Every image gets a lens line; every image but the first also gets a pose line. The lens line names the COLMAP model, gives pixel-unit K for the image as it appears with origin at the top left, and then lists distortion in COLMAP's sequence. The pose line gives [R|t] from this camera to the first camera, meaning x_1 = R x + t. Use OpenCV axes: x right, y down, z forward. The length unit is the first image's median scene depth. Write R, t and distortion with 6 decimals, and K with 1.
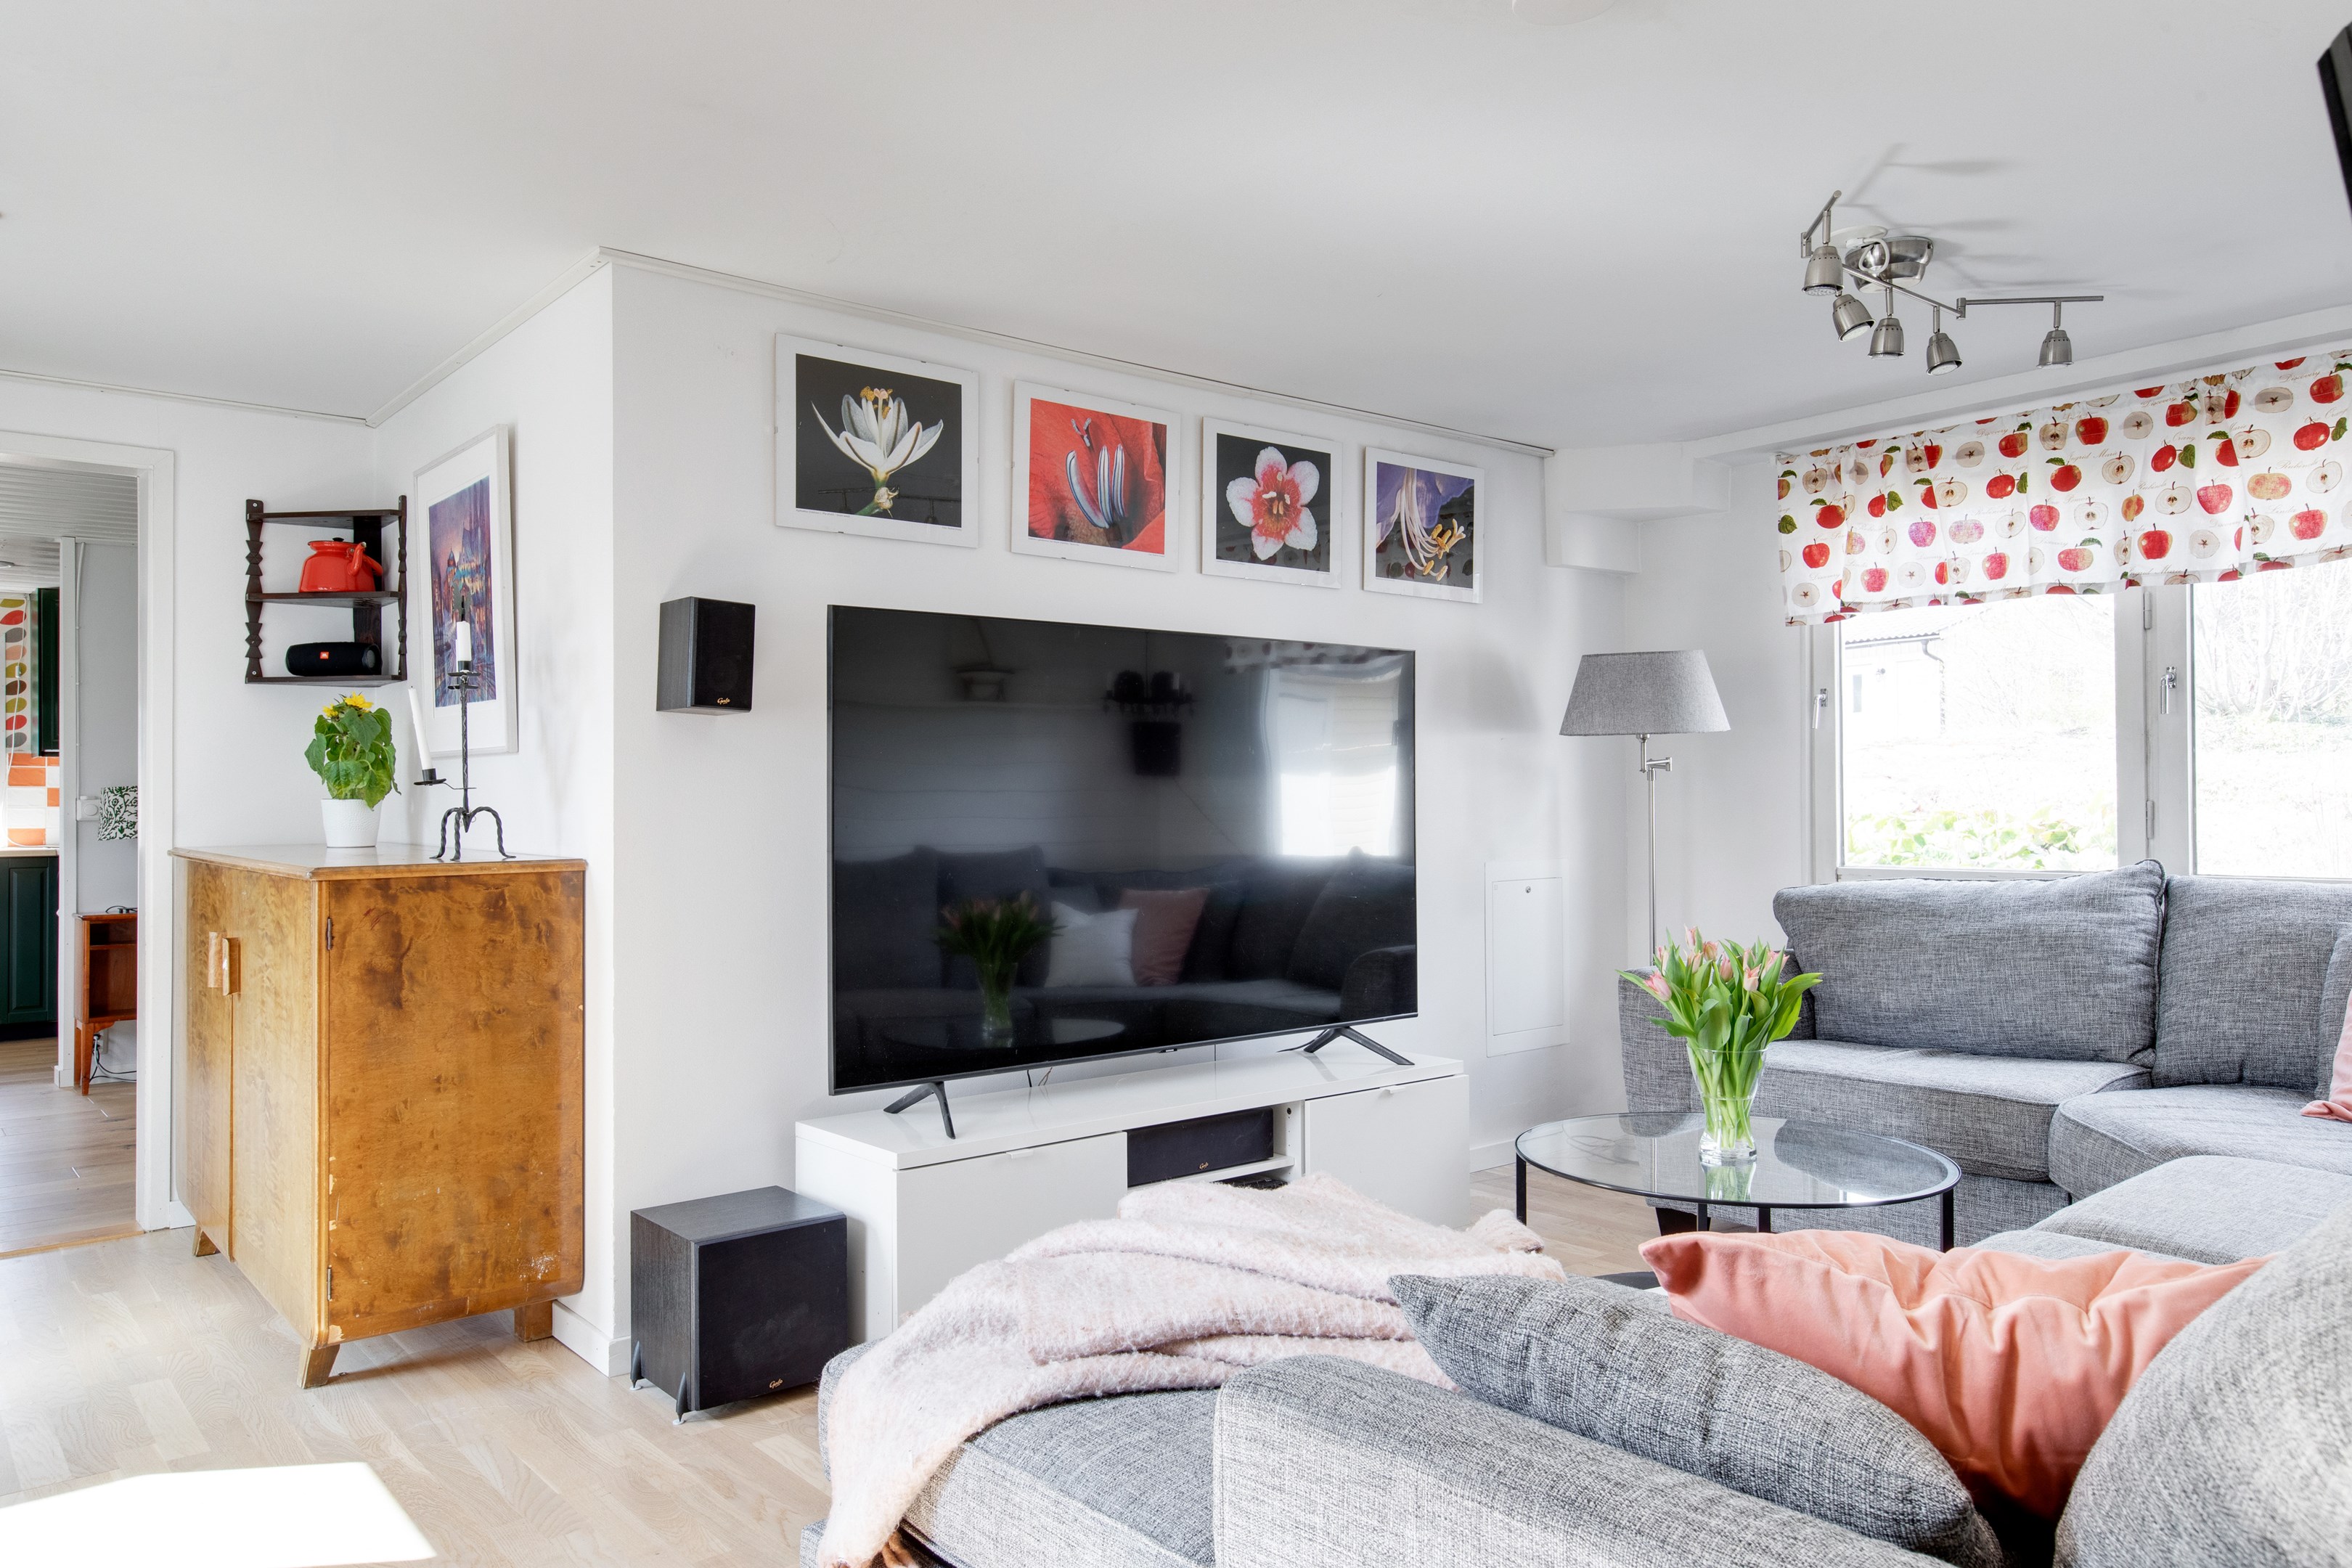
lens RADIAL K [[1673.7, 0, 1174.0], [0, 1673.7, 790.4], [0, 0, 1]] dist [0.092085, 0.003086]
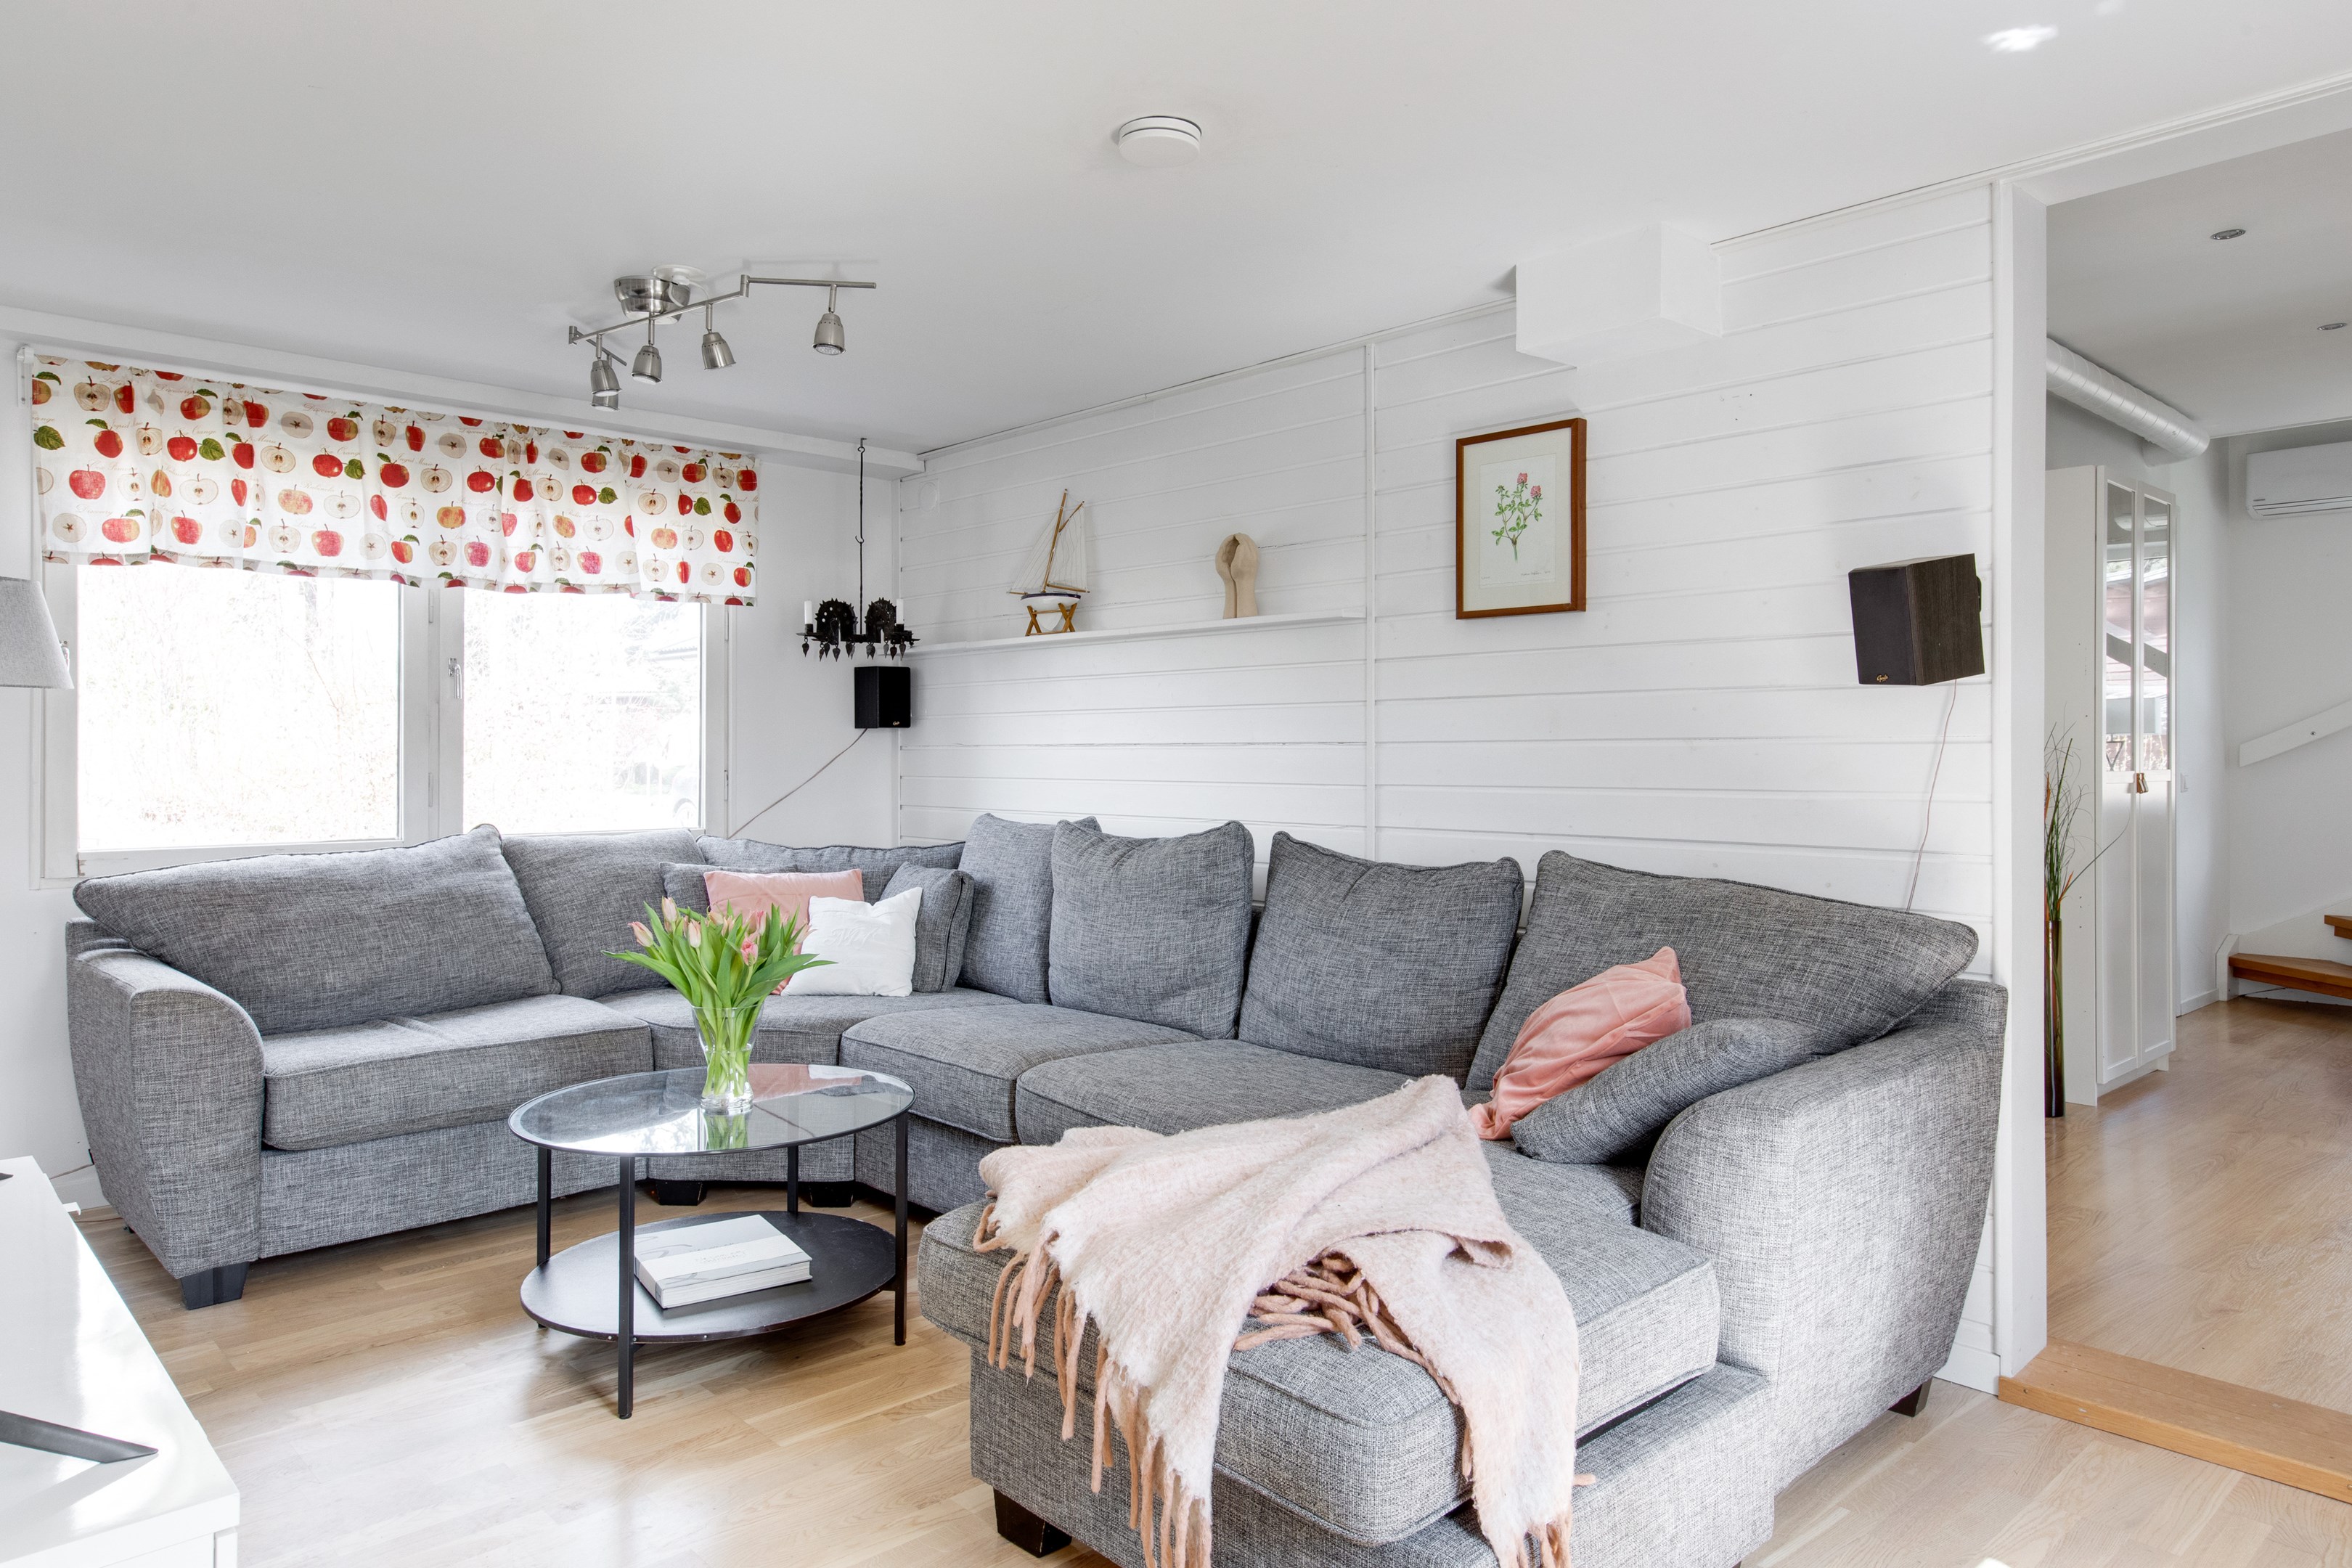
lens RADIAL K [[1482.9, 0, 1174.5], [0, 1482.9, 779.8], [0, 0, 1]] dist [0.018551, -0.000857]
pose [[-0.040109, -0.000278, 0.999195, -0.437419], [-0.001468, 0.999999, 0.000219, 0.008861], [-0.999194, -0.001458, -0.040110, 0.548355]]
